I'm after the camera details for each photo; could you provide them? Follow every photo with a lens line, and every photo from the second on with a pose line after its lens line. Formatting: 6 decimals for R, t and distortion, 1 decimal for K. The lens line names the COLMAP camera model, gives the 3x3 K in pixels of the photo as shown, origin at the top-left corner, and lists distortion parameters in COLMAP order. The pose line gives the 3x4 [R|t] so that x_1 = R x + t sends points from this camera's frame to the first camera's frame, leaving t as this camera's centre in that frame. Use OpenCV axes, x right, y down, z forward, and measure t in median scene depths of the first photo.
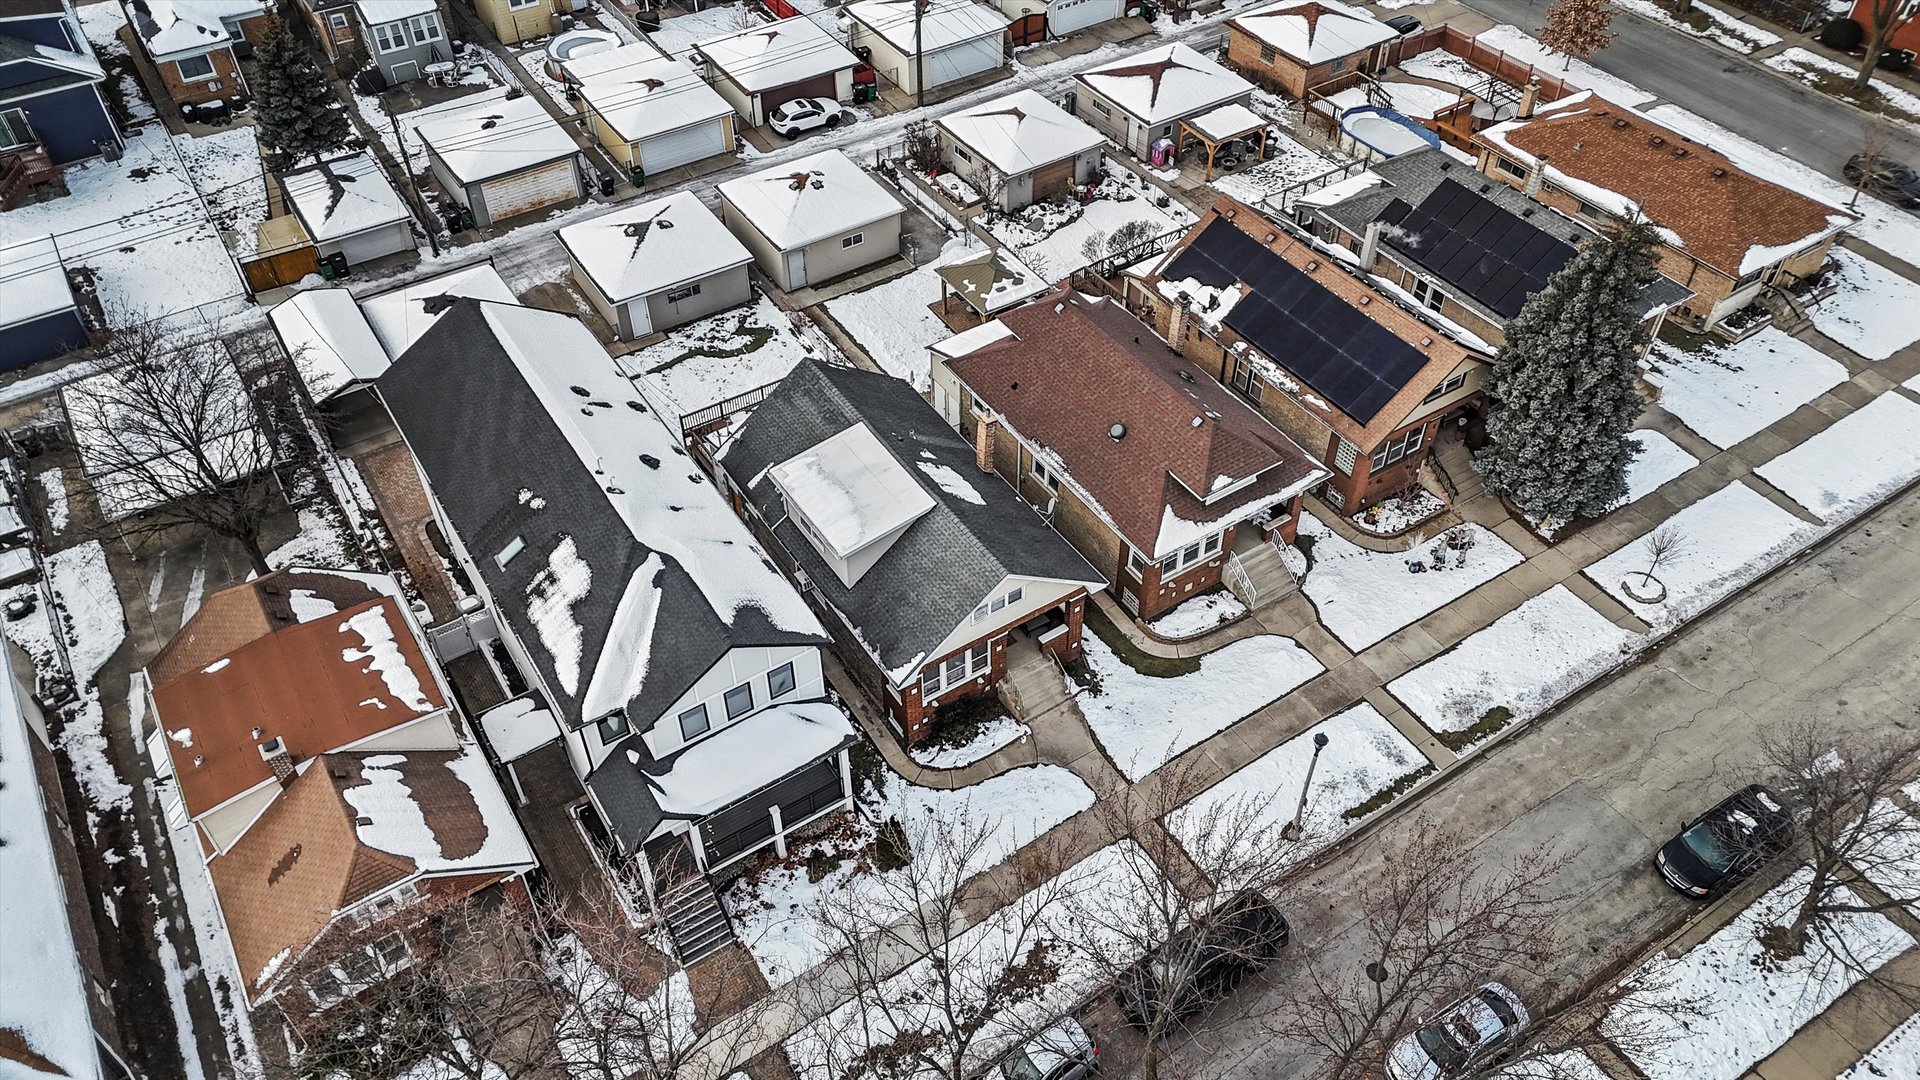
lens RADIAL K [[1422.3, 0, 964.3], [0, 1422.3, 506.8], [0, 0, 1]] dist [0.080148, -0.000152]
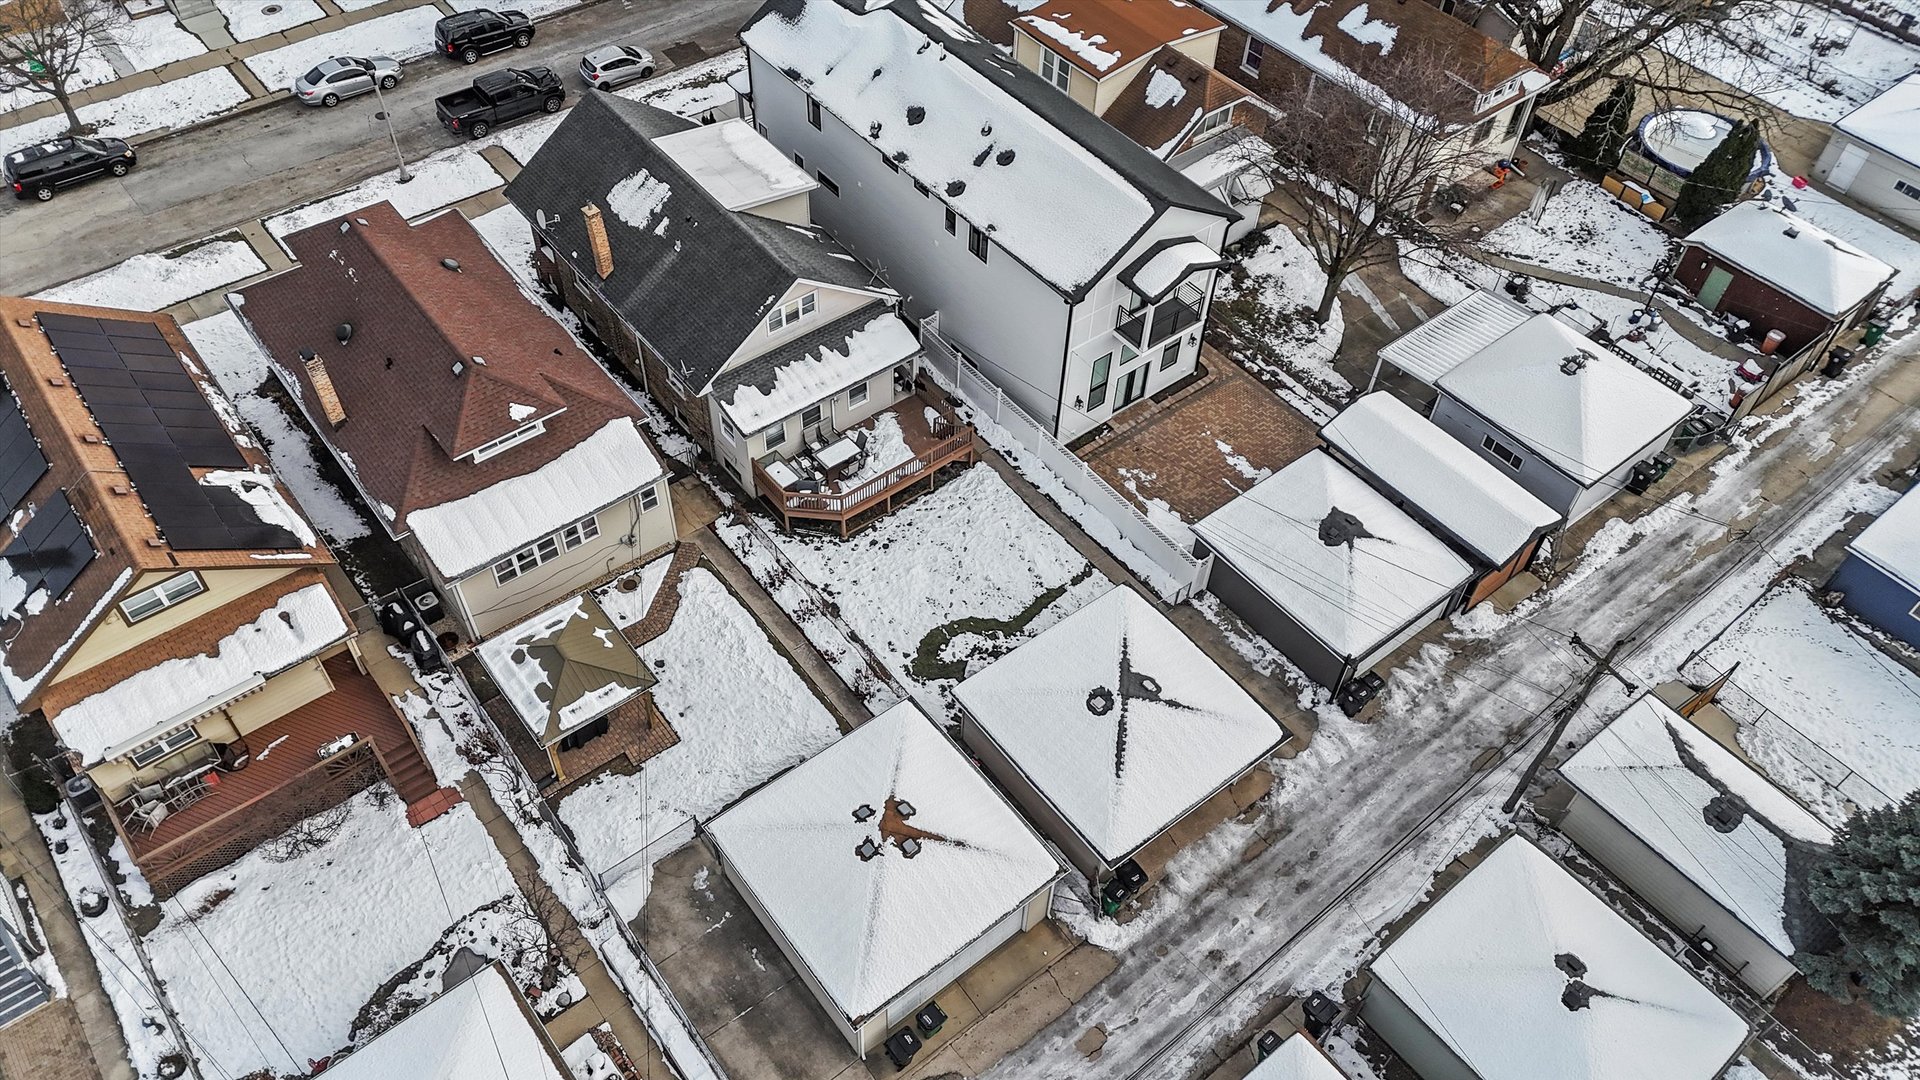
lens RADIAL K [[1409.9, 0, 960.0], [0, 1409.9, 540.0], [0, 0, 1]] dist [0.051145, -0.004333]
pose [[-0.994773, 0.056920, -0.084772, -0.137116], [-0.087168, -0.041028, 0.995348, -1.049829], [0.053178, 0.997535, 0.045775, 1.206553]]
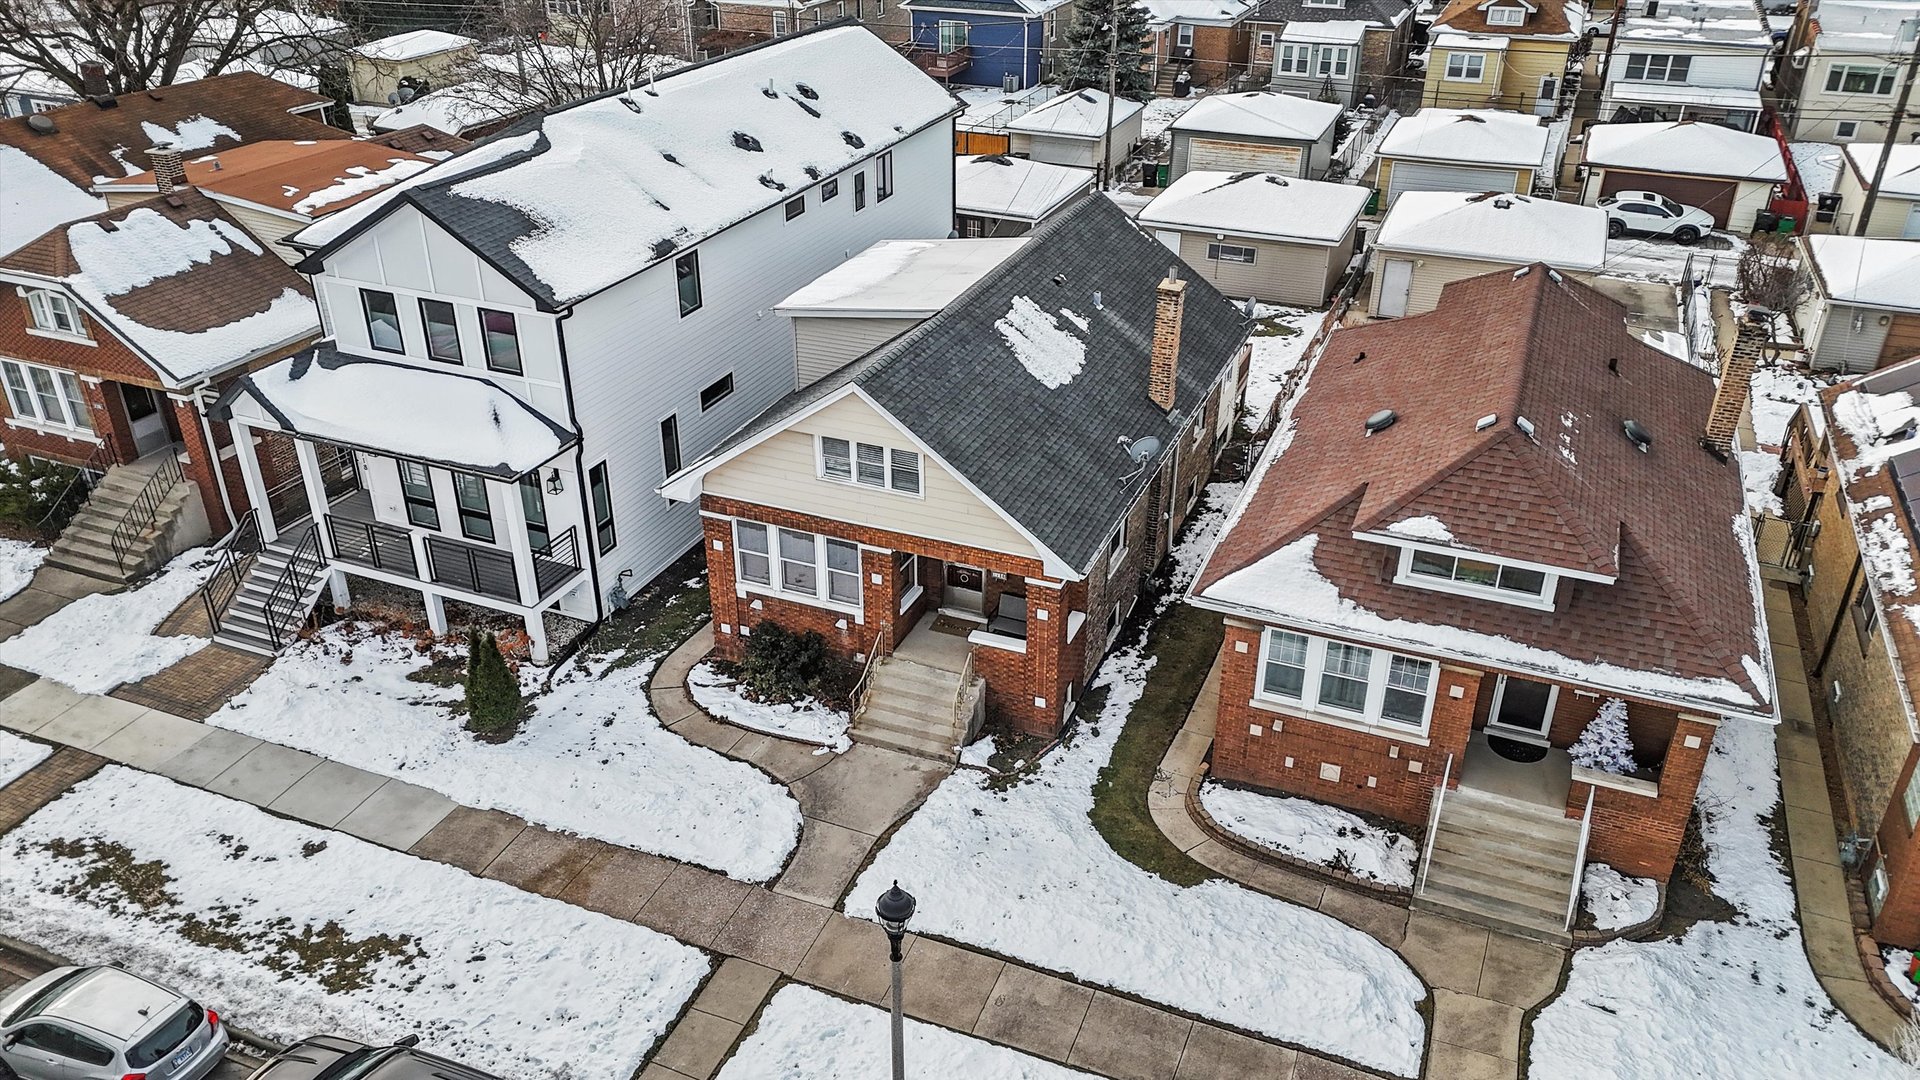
lens RADIAL K [[1409.9, 0, 960.0], [0, 1409.9, 540.0], [0, 0, 1]] dist [0.051145, -0.004333]
pose [[0.565958, 0.398970, -0.721467, 0.412870], [-0.569214, 0.822150, 0.008124, 0.062552], [0.596395, 0.406071, 0.692401, 0.618522]]
